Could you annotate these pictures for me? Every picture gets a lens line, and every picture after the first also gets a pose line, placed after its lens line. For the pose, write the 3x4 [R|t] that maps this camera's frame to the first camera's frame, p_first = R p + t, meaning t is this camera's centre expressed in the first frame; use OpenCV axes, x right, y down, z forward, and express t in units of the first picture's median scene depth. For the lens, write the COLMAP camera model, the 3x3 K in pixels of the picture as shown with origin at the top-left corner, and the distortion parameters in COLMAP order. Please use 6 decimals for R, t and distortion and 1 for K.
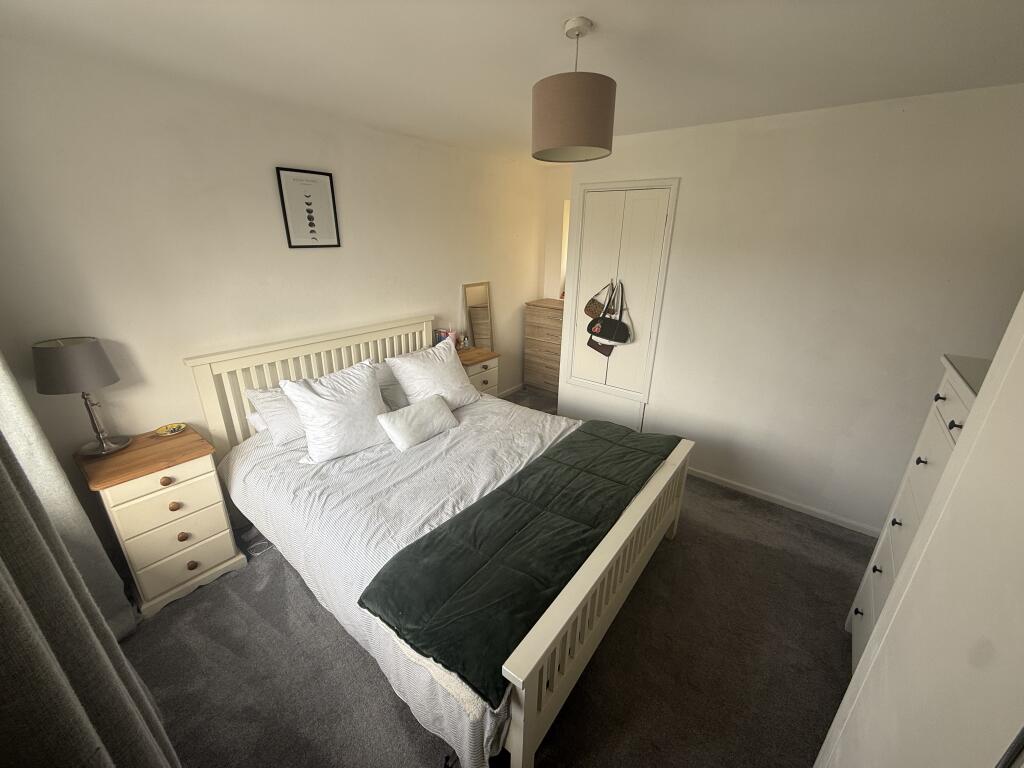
lens RADIAL K [[407.2, 0, 510.3], [0, 407.2, 386.3], [0, 0, 1]] dist [-0.001210, -0.000238]
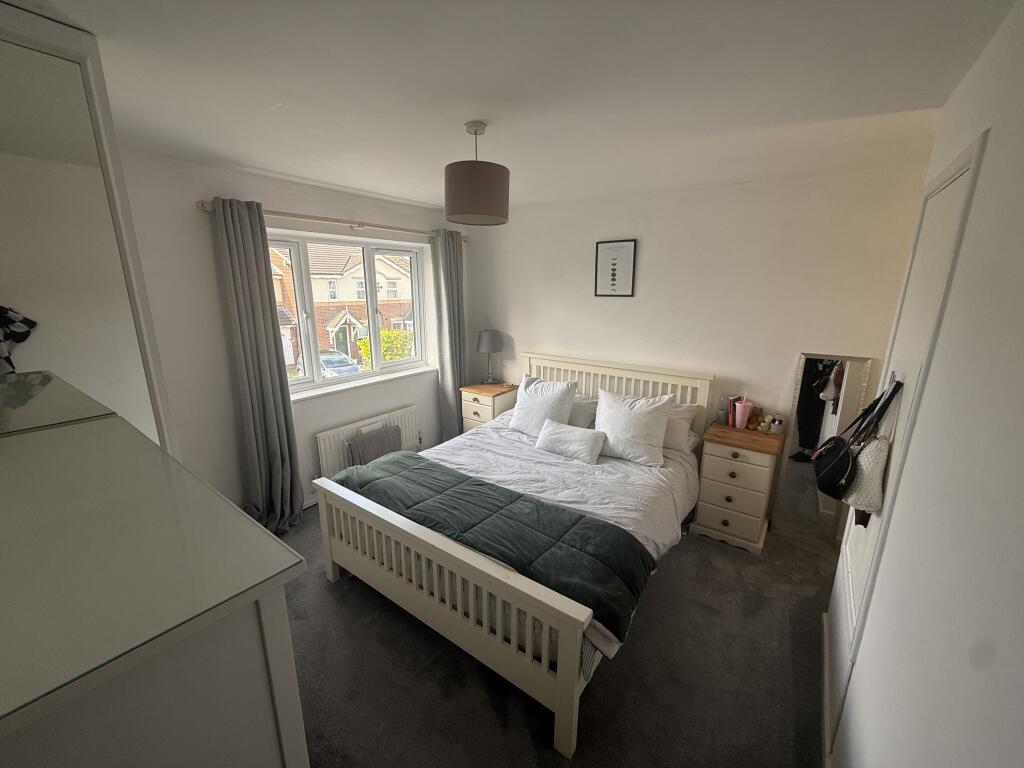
lens RADIAL K [[407.2, 0, 510.3], [0, 407.2, 386.3], [0, 0, 1]] dist [-0.001210, -0.000238]
pose [[0.035852, 0.232402, -0.971959, 0.885903], [-0.351345, 0.913427, 0.205447, -0.241807], [0.935559, 0.334127, 0.114401, 0.670613]]
